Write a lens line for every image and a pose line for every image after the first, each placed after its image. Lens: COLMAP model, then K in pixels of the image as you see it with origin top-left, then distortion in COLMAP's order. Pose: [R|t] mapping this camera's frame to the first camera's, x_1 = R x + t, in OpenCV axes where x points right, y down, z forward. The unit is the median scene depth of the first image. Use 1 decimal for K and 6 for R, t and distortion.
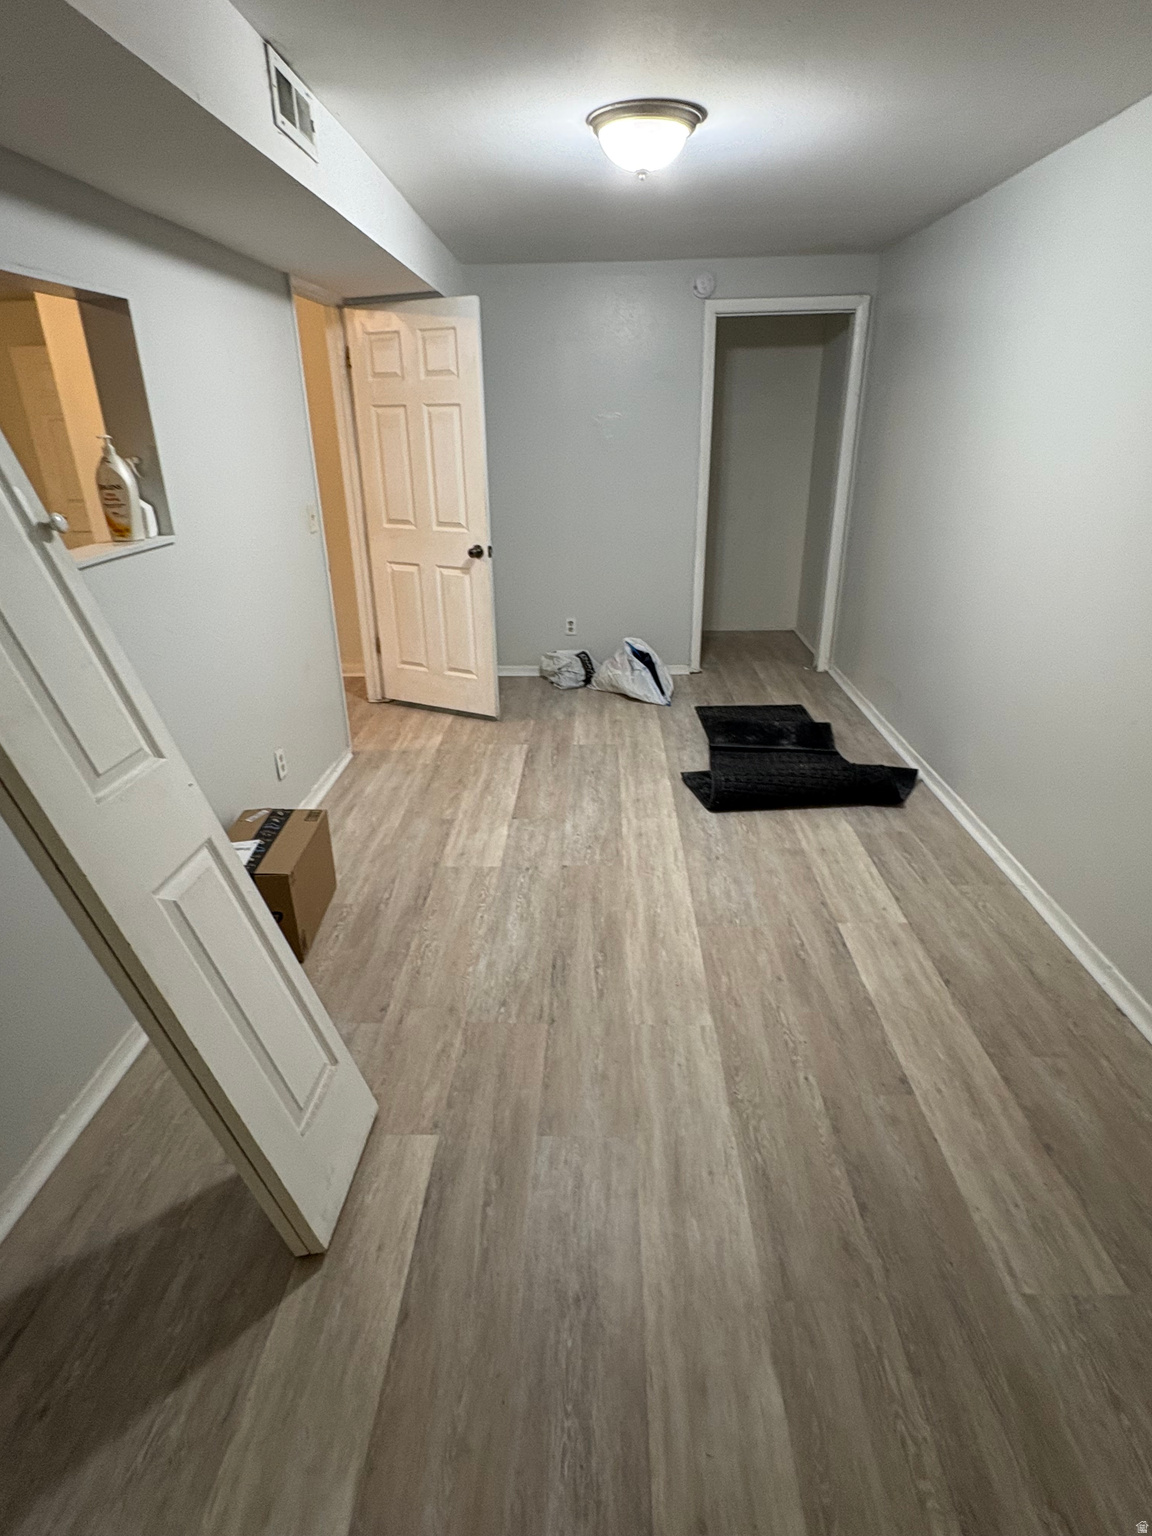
lens RADIAL K [[817.8, 0, 576.0], [0, 817.8, 768.0], [0, 0, 1]] dist [0.002823, 0.000161]
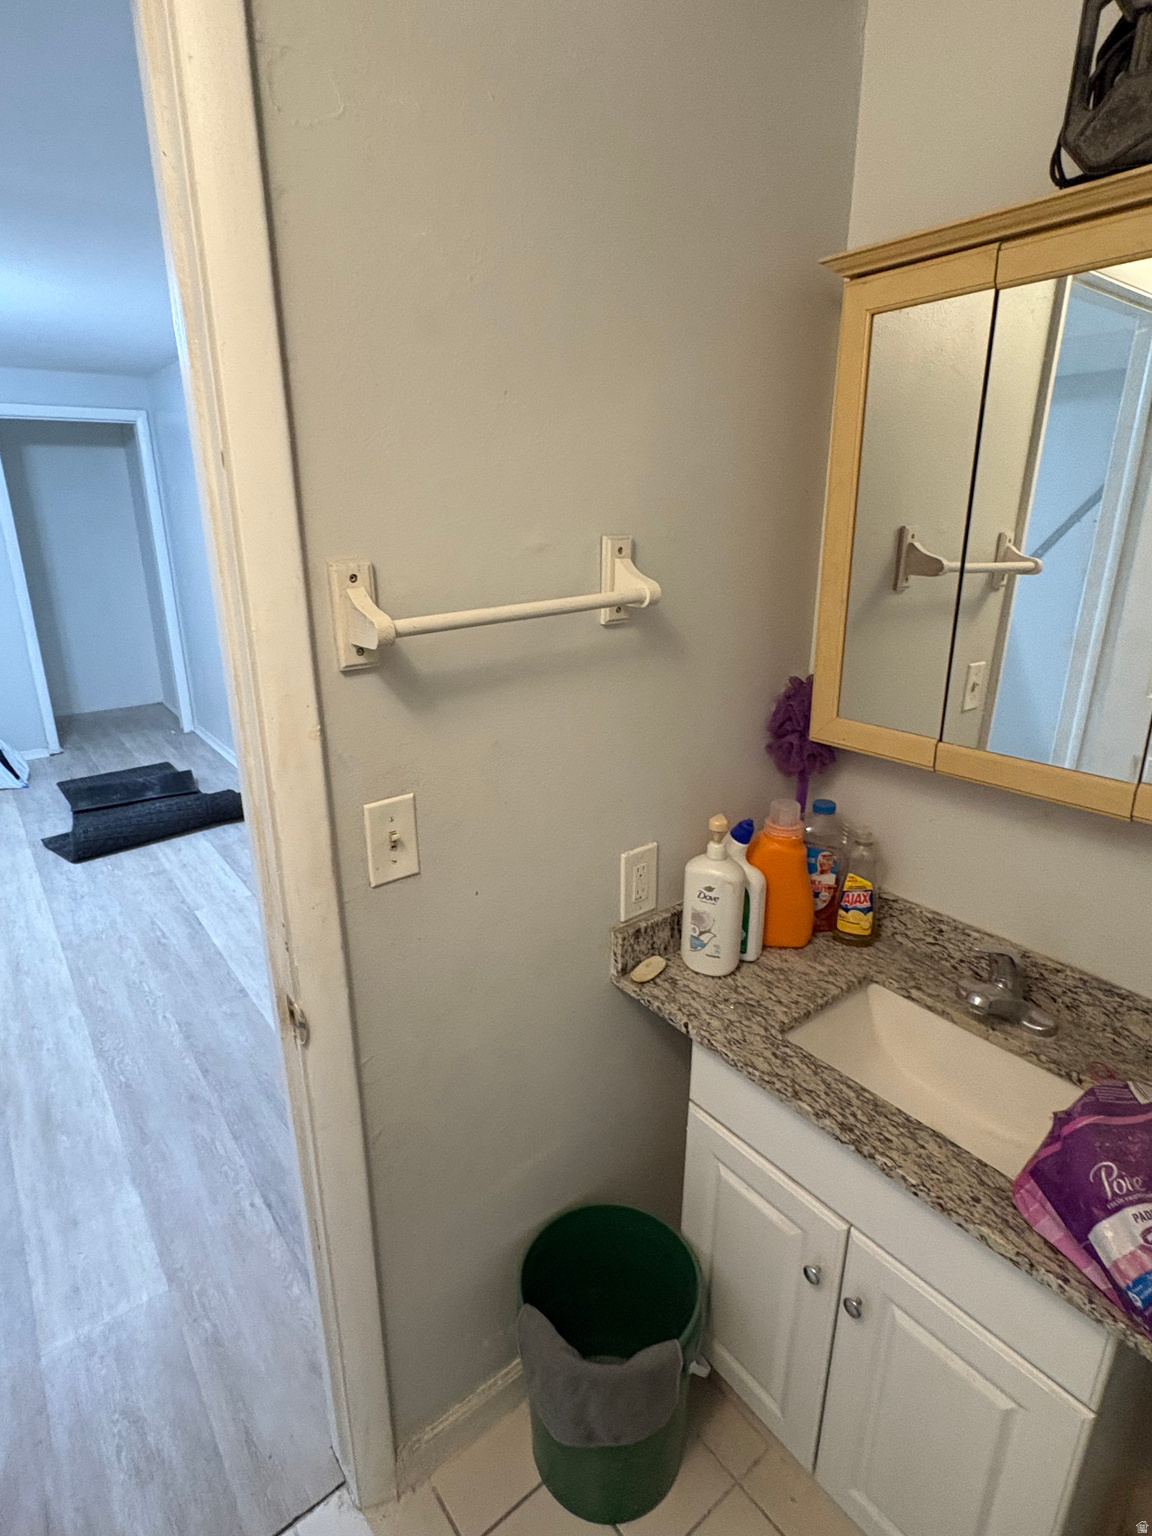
lens RADIAL K [[817.8, 0, 576.0], [0, 817.8, 768.0], [0, 0, 1]] dist [0.002823, 0.000161]
pose [[0.775181, -0.183544, 0.604488, 0.048499], [0.239870, 0.970720, -0.012860, 0.105397], [-0.584428, 0.154967, 0.796511, -0.266184]]
